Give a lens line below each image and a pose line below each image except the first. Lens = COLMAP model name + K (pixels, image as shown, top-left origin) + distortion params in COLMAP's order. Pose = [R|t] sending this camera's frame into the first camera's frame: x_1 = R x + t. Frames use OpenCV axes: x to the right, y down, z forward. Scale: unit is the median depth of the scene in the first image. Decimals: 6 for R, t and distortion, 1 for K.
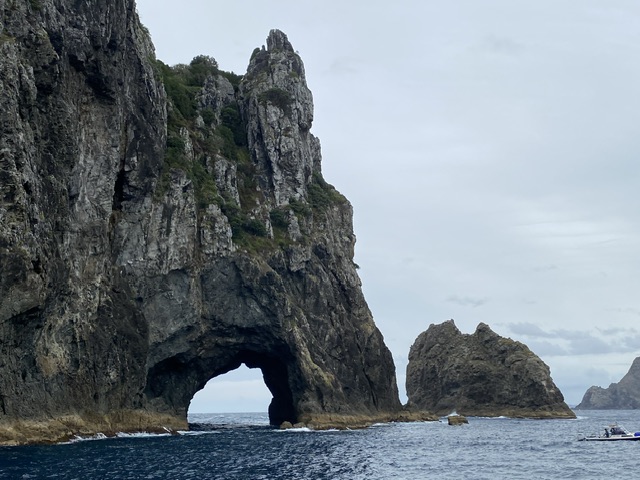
lens RADIAL K [[764.4, 0, 335.7], [0, 764.4, 225.7], [0, 0, 1]] dist [0.185853, -0.514154]
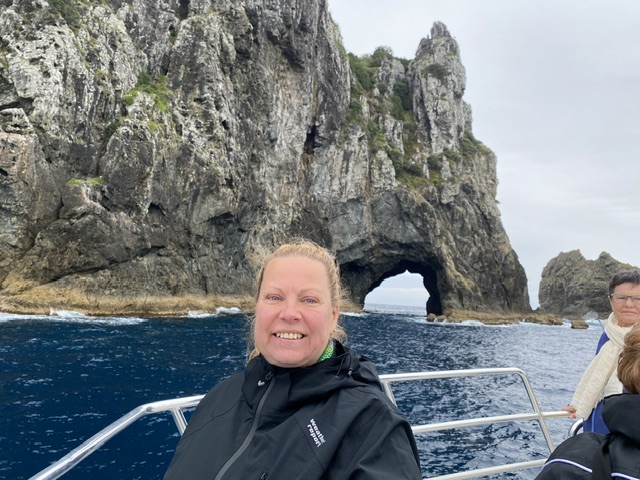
lens RADIAL K [[484.5, 0, 316.7], [0, 484.5, 235.4], [0, 0, 1]] dist [0.074393, -0.132757]
pose [[0.942088, 0.026108, -0.334349, 0.021595], [0.006142, 0.995455, 0.095037, 0.038465], [0.335311, -0.091587, 0.937645, 0.158705]]
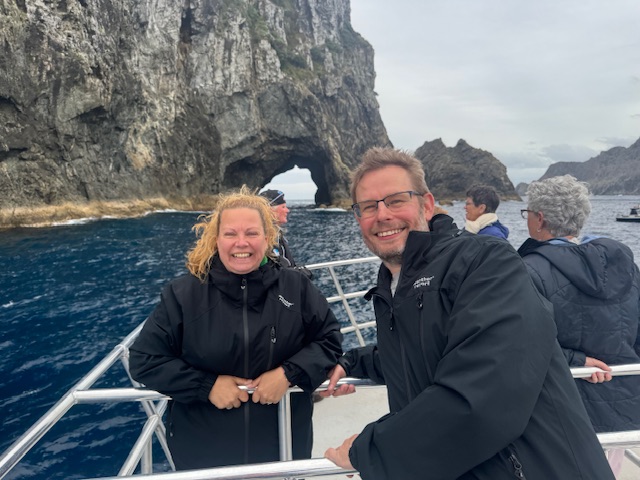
lens RADIAL K [[454.6, 0, 322.7], [0, 454.6, 237.5], [0, 0, 1]] dist [0.080438, -0.146226]
pose [[0.996195, 0.006734, -0.086896, 0.006578], [0.021019, 0.949022, 0.314509, 0.047147], [0.084585, -0.315138, 0.945269, 0.184253]]
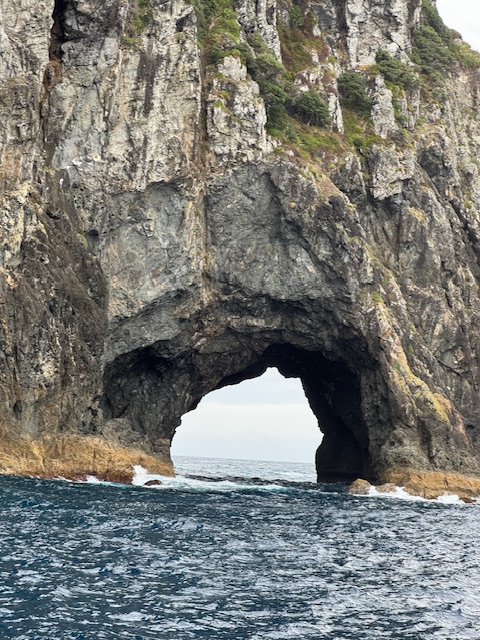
lens RADIAL K [[1439.1, 0, 240.0], [0, 1439.1, 320.0], [0, 0, 1]] dist [-0.003248, 2.286097]
pose [[0.991151, 0.057980, -0.119404, -0.030604], [-0.041070, 0.989371, 0.139496, 0.011152], [0.126222, -0.133358, 0.982997, 0.035639]]
